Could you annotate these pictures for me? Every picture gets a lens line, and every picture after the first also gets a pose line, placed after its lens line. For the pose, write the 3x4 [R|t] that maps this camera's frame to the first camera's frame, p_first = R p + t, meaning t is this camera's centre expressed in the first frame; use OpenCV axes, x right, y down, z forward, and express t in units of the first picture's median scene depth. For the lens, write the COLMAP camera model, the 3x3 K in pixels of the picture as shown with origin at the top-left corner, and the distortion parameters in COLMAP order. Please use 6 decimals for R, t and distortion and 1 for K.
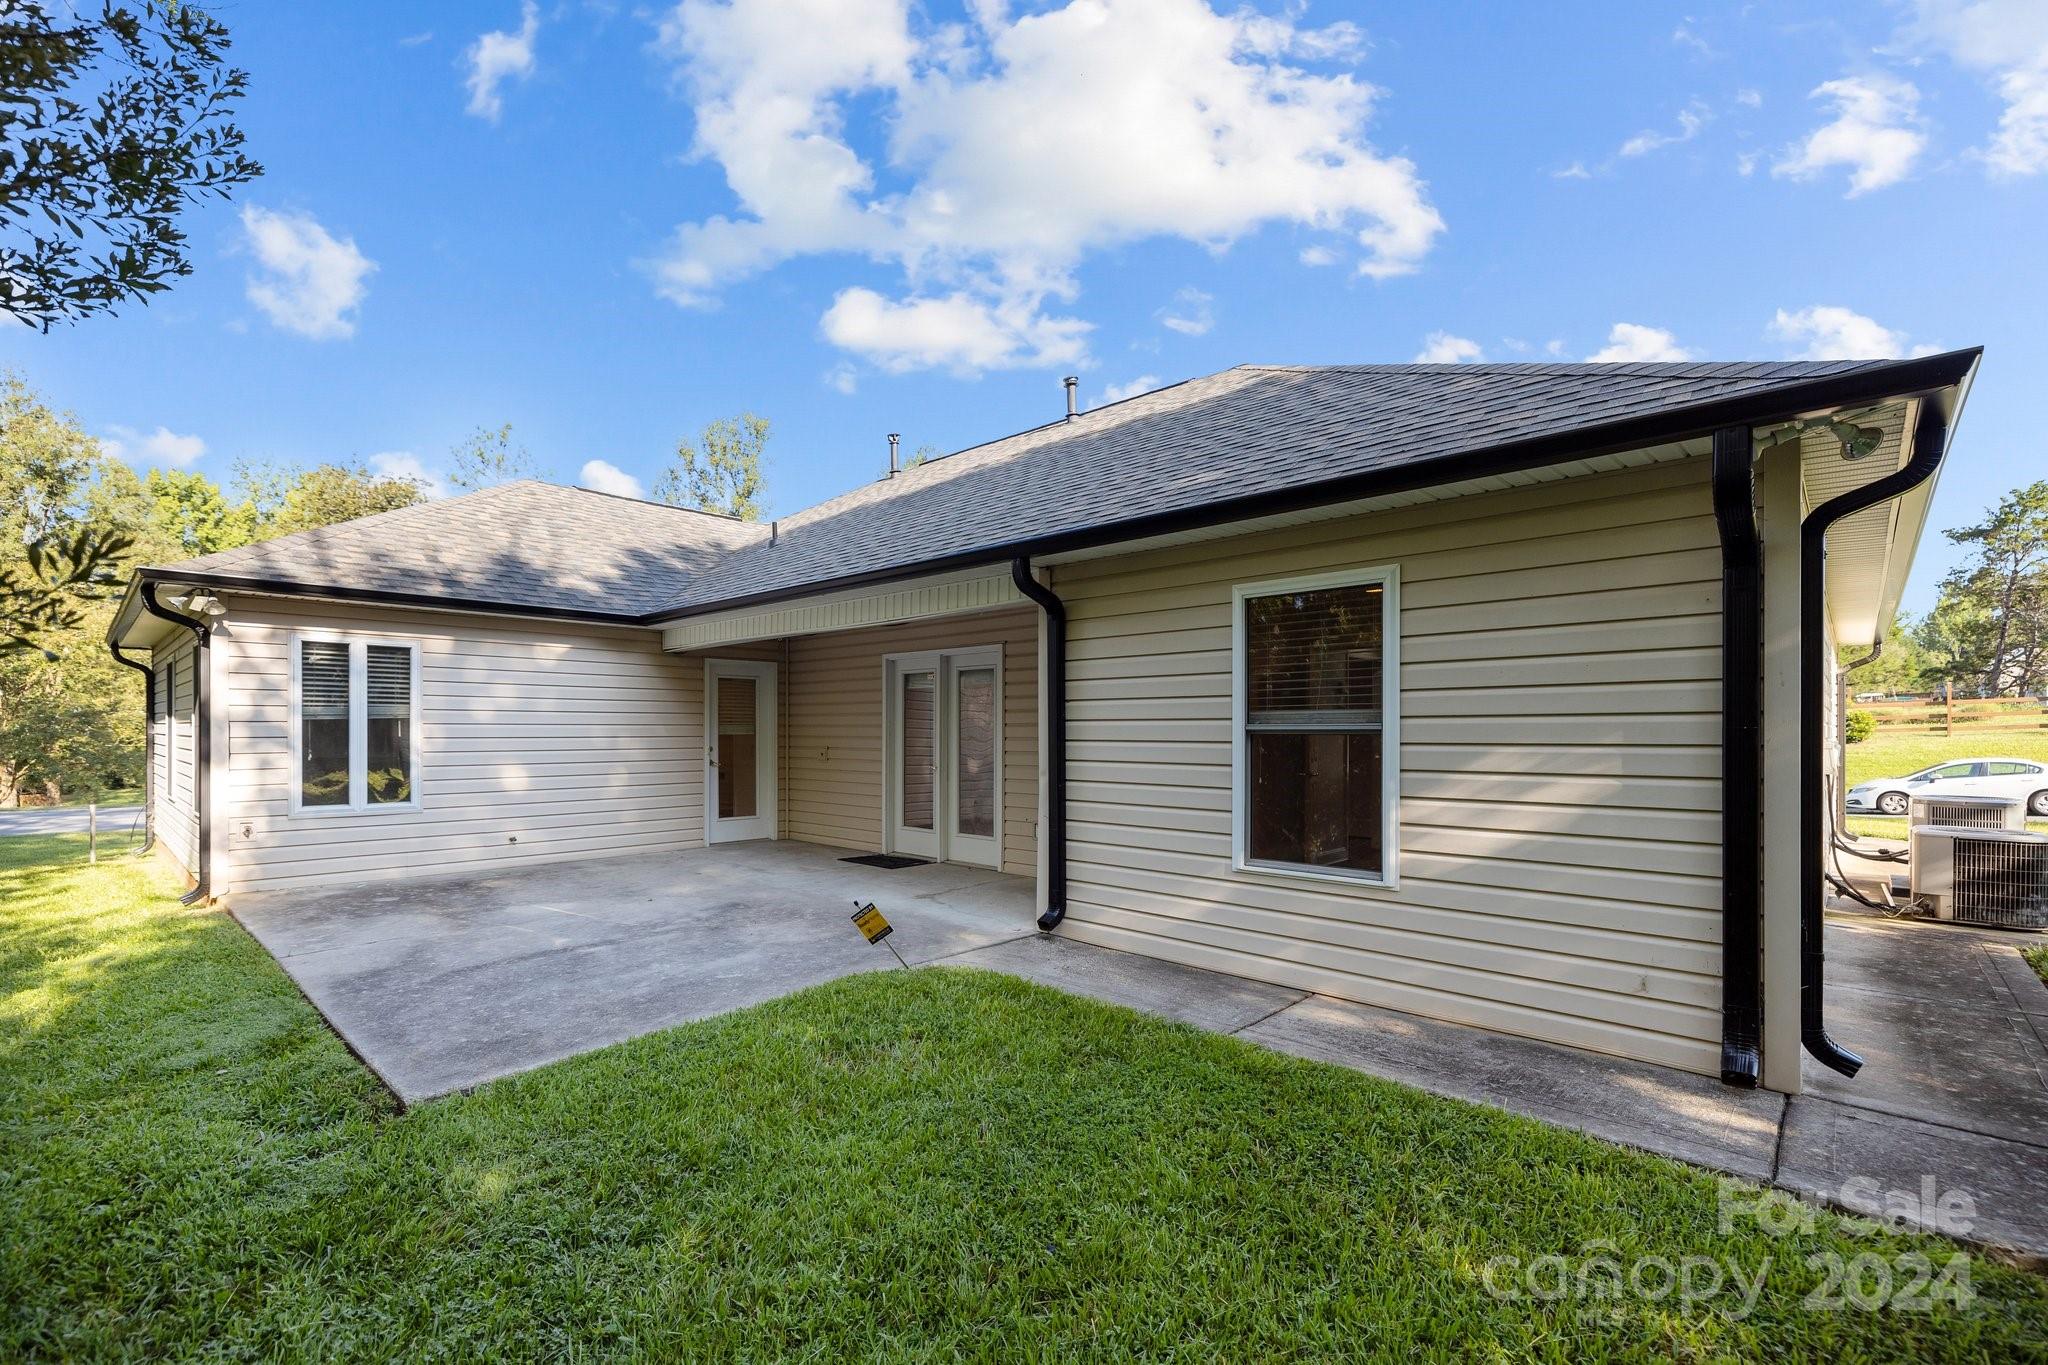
lens RADIAL K [[882.0, 0, 1009.4], [0, 882.0, 744.2], [0, 0, 1]] dist [0.000002, -0.000434]
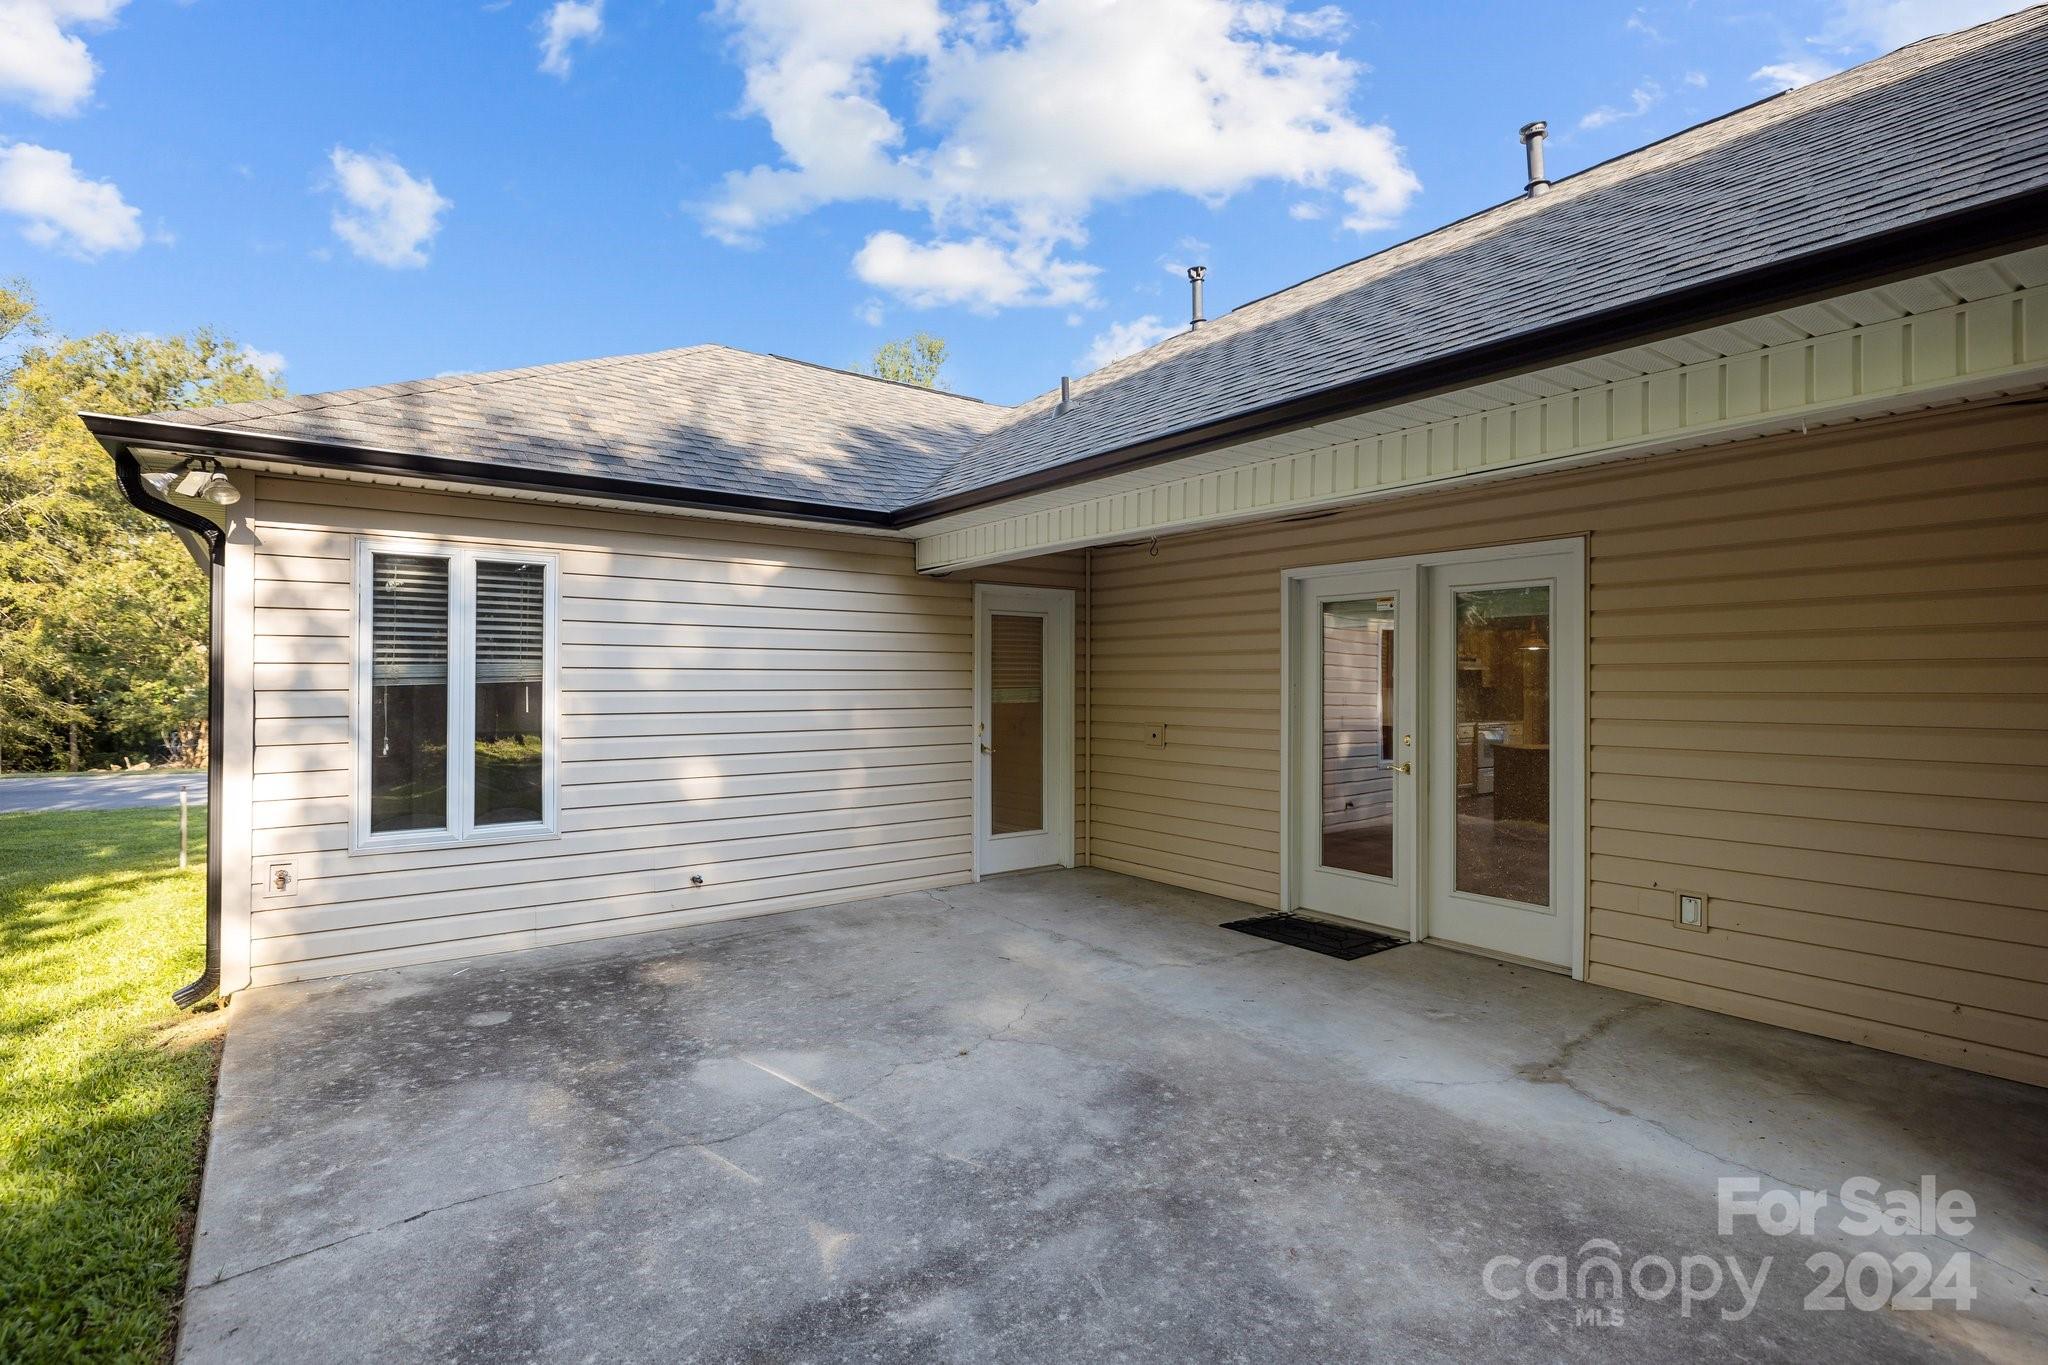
lens RADIAL K [[959.7, 0, 1020.2], [0, 959.7, 684.8], [0, 0, 1]] dist [-0.009206, 0.000277]
pose [[0.985750, -0.000135, -0.168218, -0.269440], [-0.002008, 0.999919, -0.012573, -0.022022], [0.168206, 0.012731, 0.985670, 0.446097]]
